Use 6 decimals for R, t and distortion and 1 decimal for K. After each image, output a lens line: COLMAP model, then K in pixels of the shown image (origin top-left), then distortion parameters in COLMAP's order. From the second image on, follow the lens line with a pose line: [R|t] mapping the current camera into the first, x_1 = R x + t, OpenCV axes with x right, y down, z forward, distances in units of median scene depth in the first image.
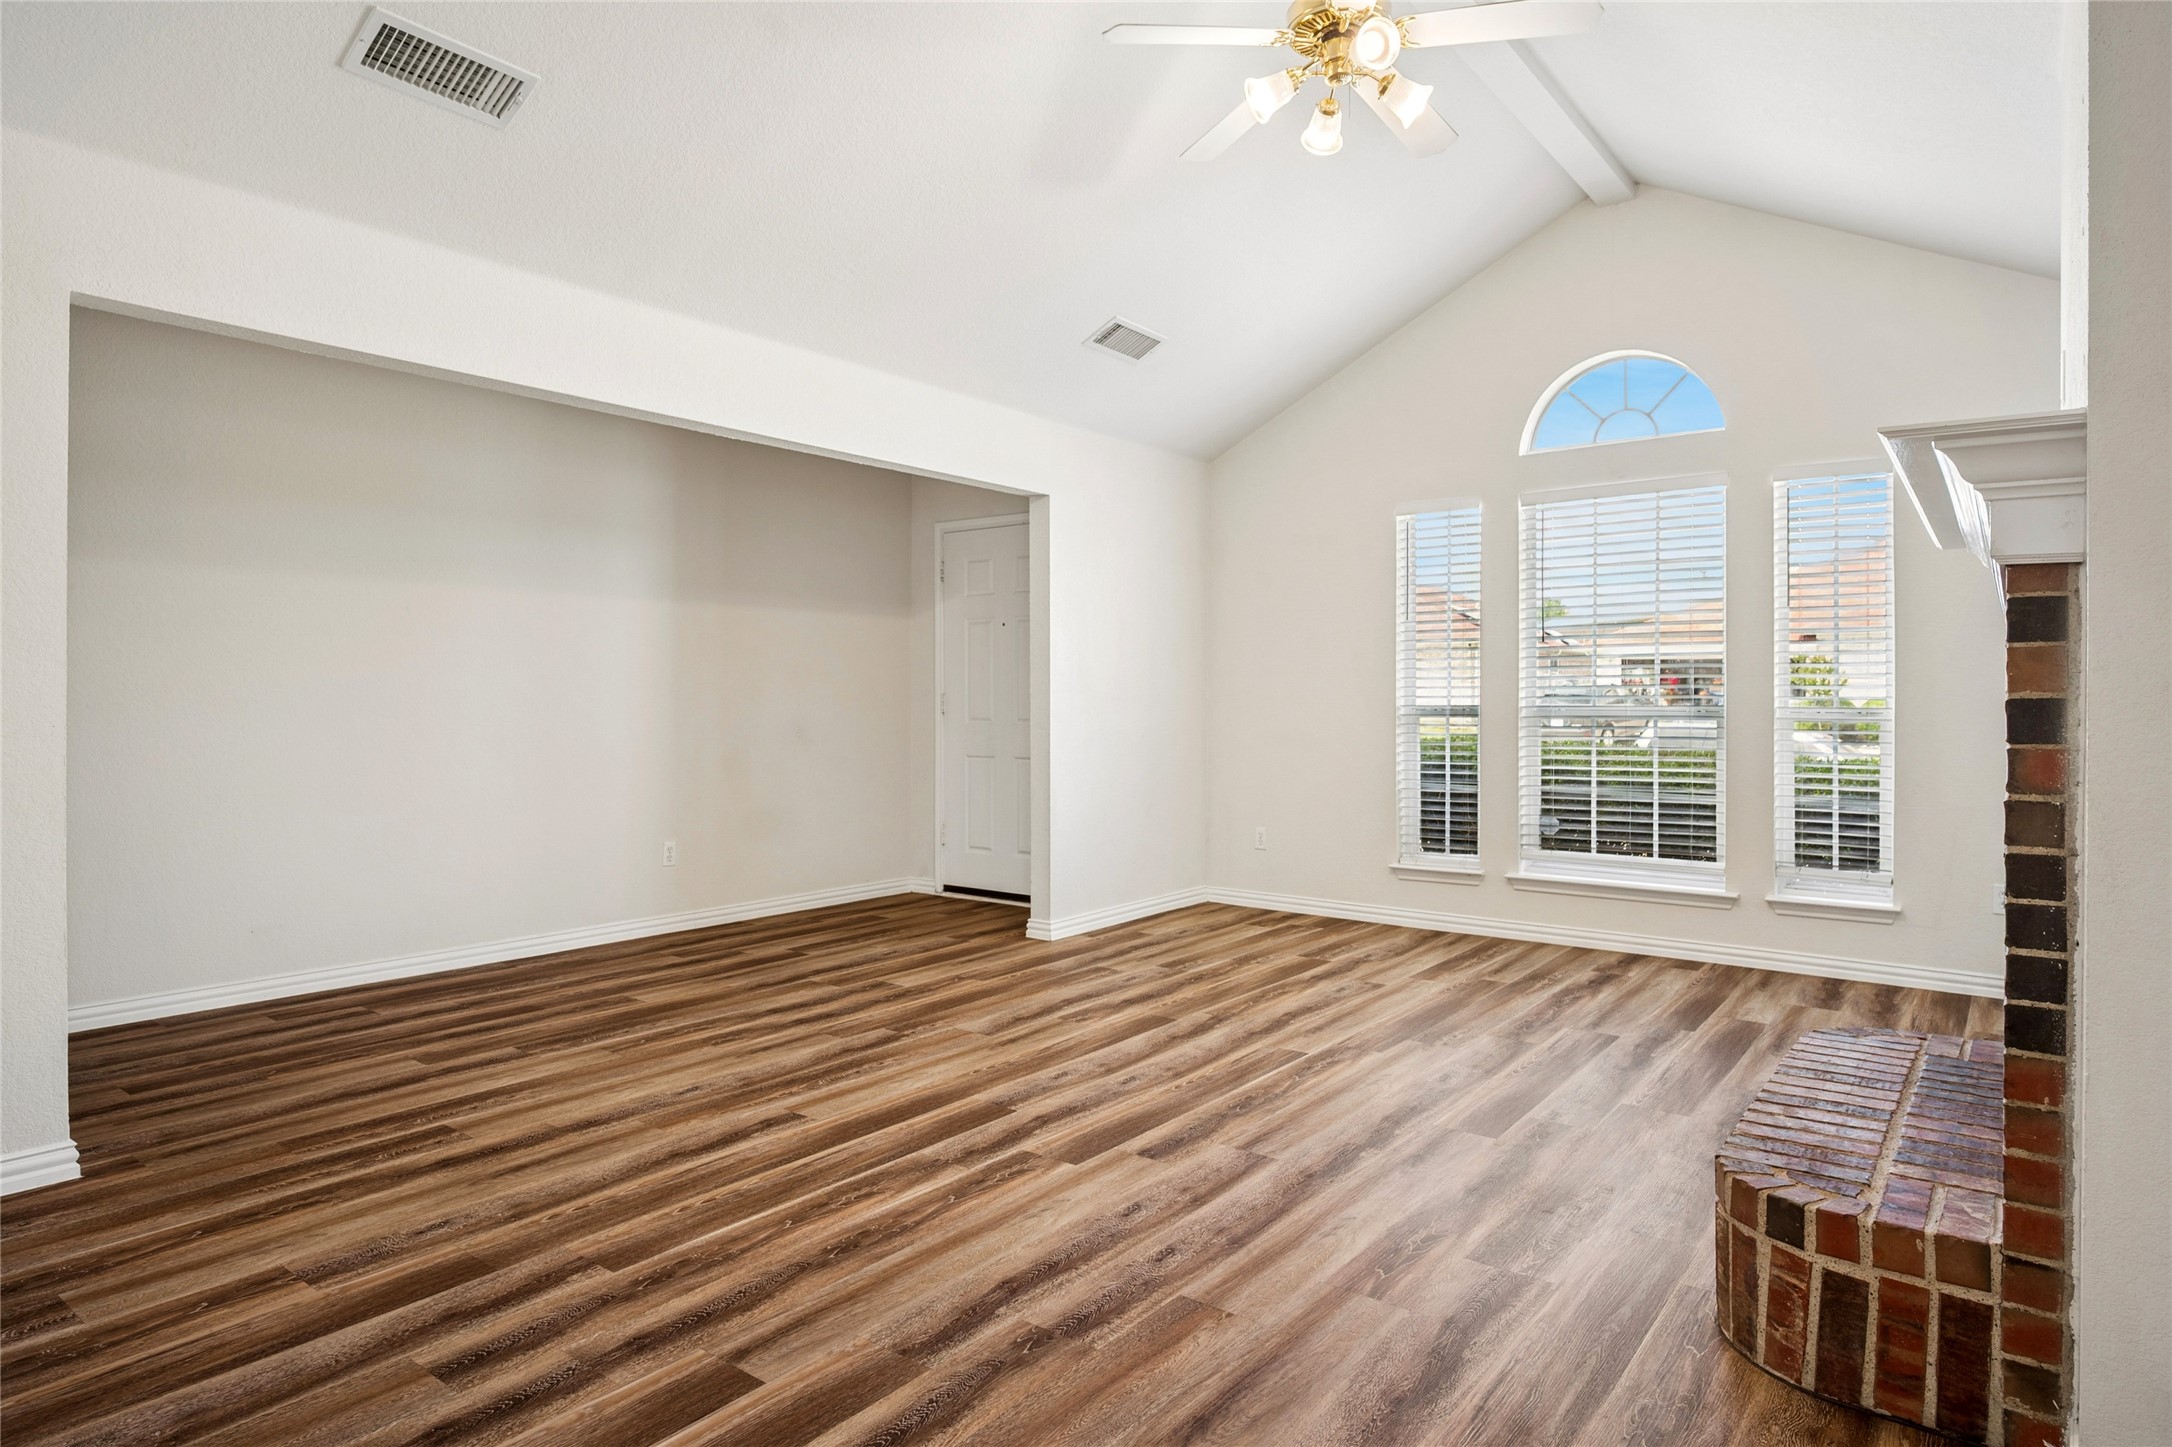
lens RADIAL K [[1243.9, 0, 1073.8], [0, 1243.9, 709.5], [0, 0, 1]] dist [-0.002264, -0.001196]
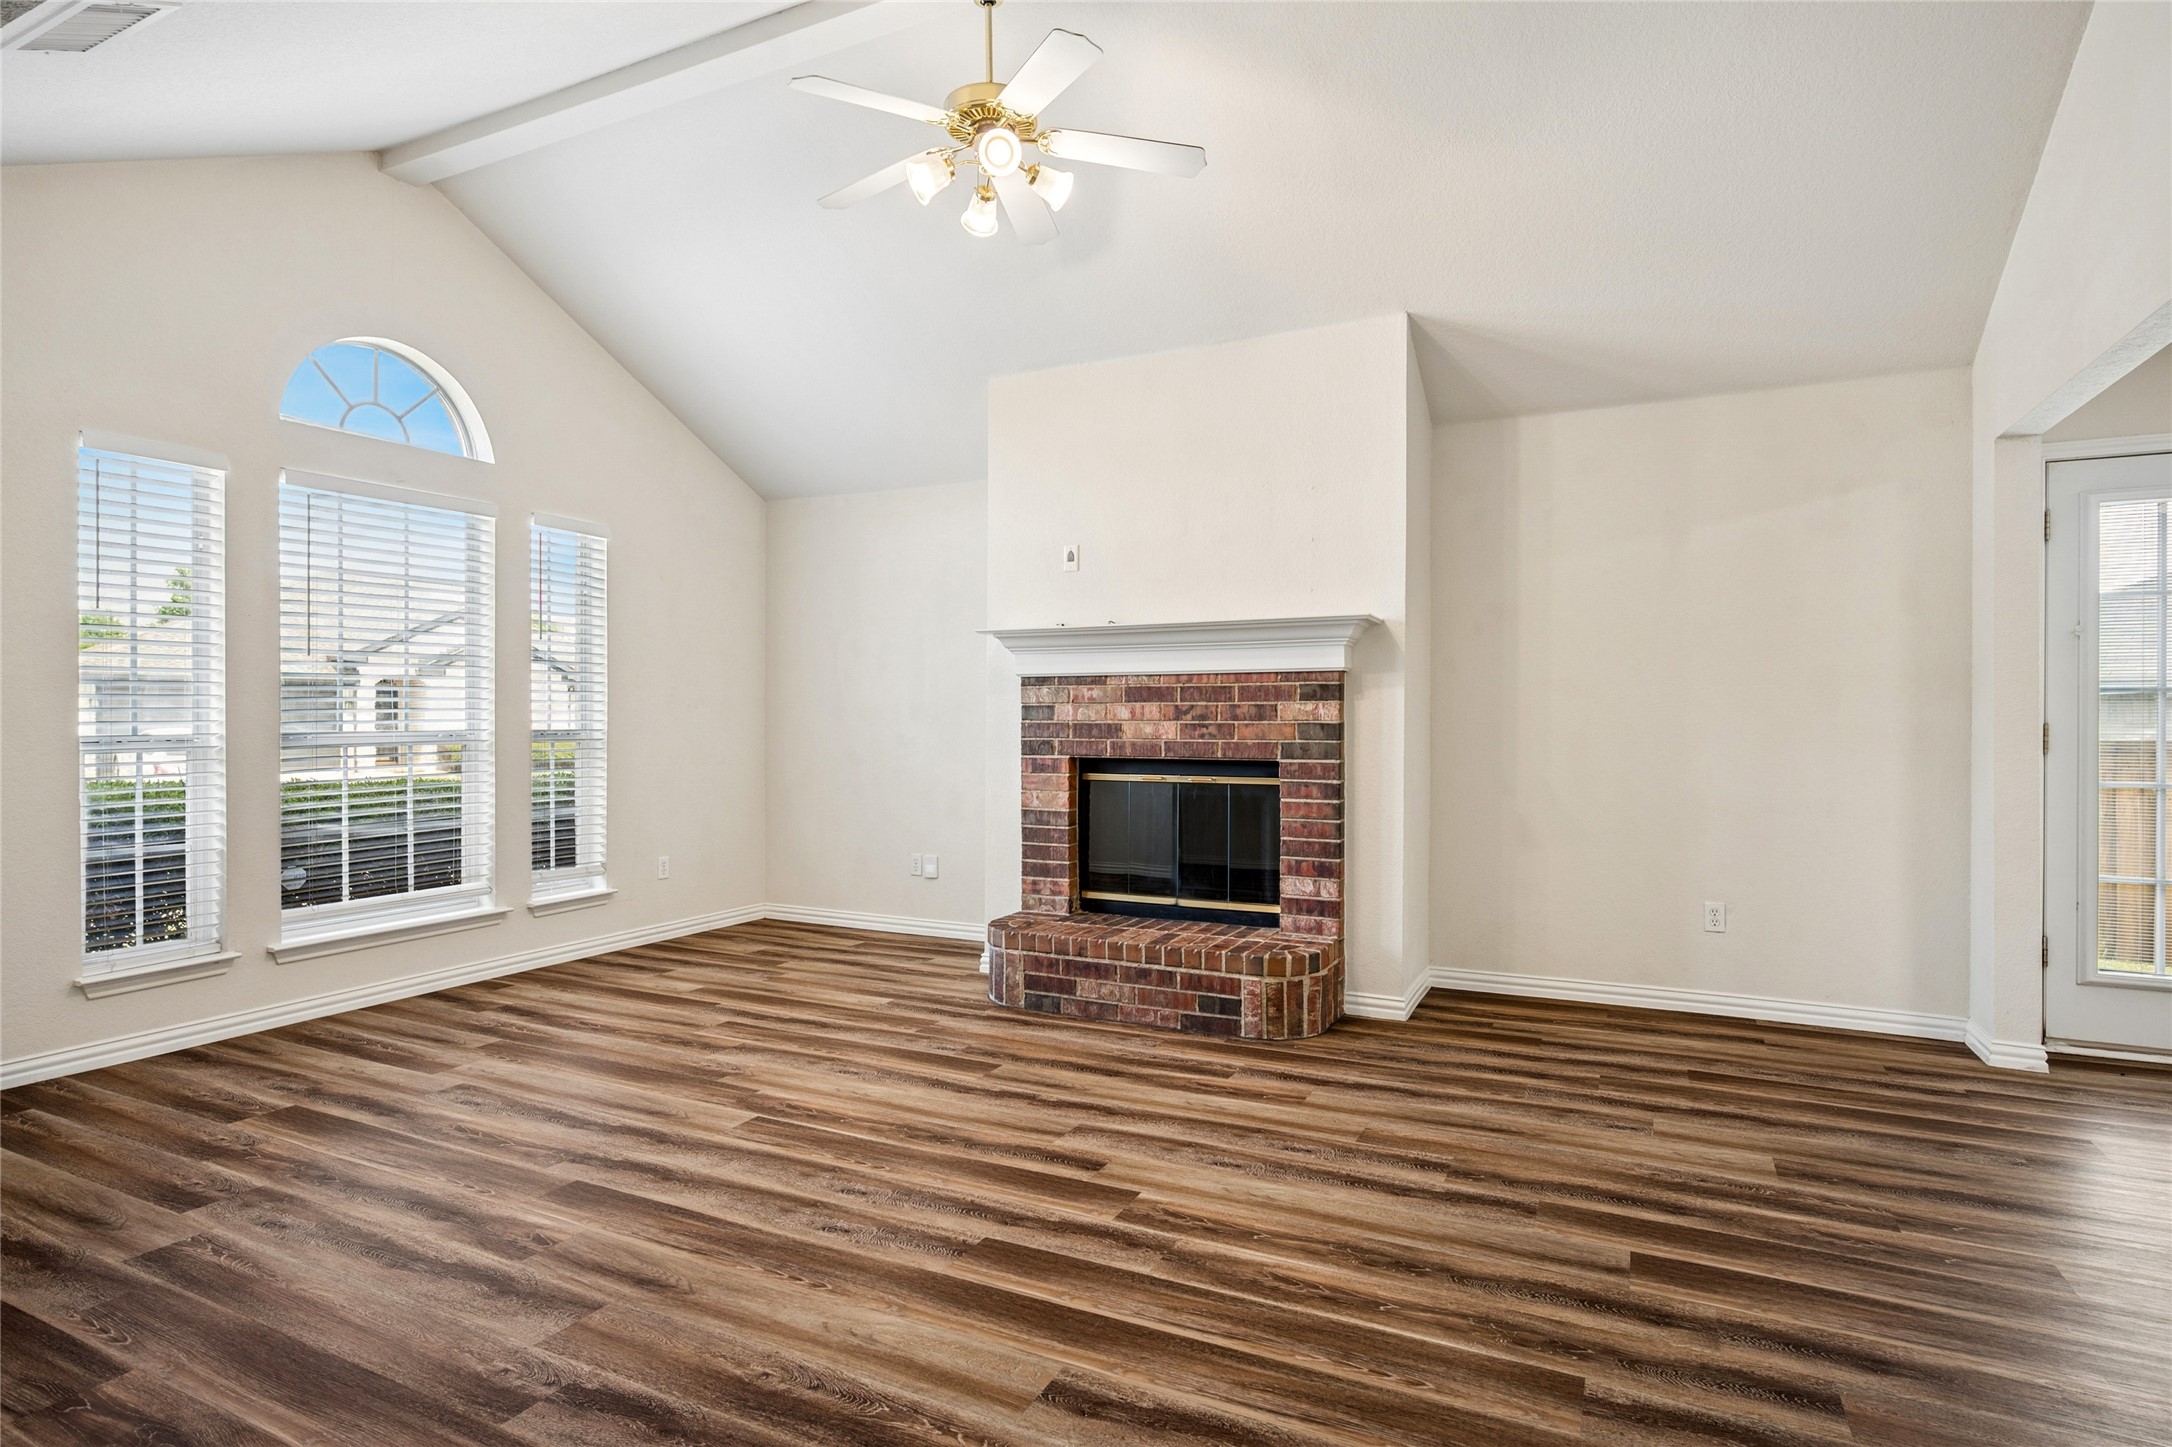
lens RADIAL K [[1131.9, 0, 1093.7], [0, 1131.9, 720.5], [0, 0, 1]] dist [0.002059, -0.000793]
pose [[-0.206746, -0.004337, 0.978385, -0.807537], [0.009466, 0.999935, 0.006433, -0.018644], [-0.978349, 0.010591, -0.206692, 1.118162]]
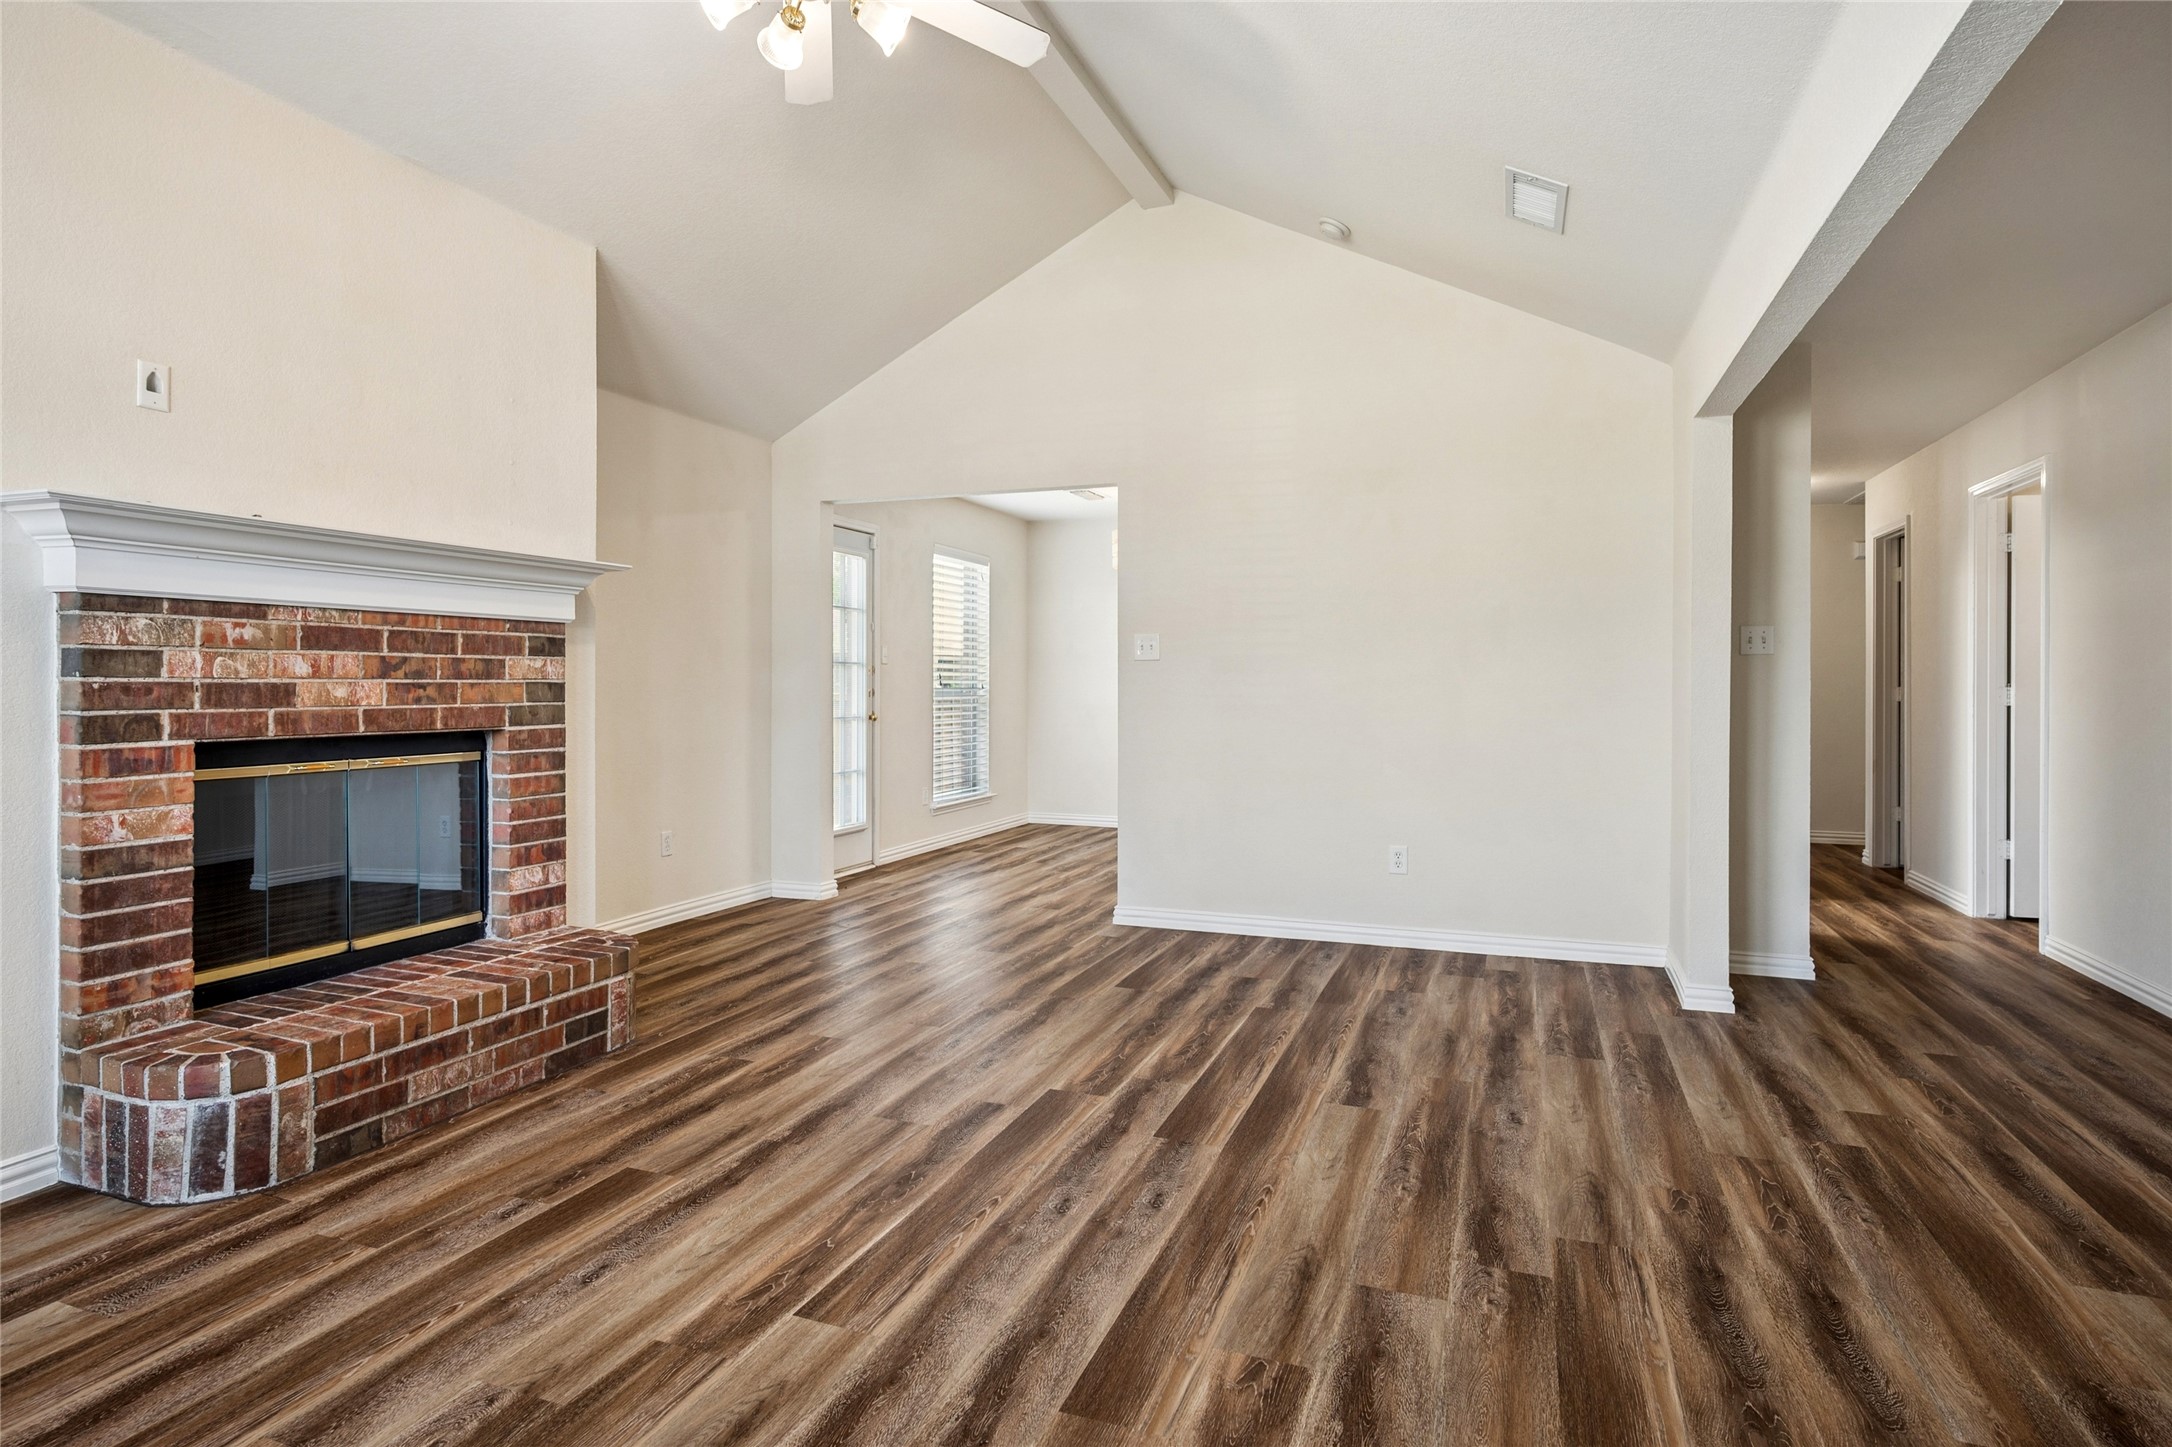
lens RADIAL K [[1131.9, 0, 1091.3], [0, 1131.9, 689.5], [0, 0, 1]] dist [0.002059, -0.000793]
pose [[-0.953532, -0.004636, -0.301256, 0.260319], [-0.009671, 0.999837, 0.015225, -0.020089], [0.301136, 0.017431, -0.953422, 1.839316]]
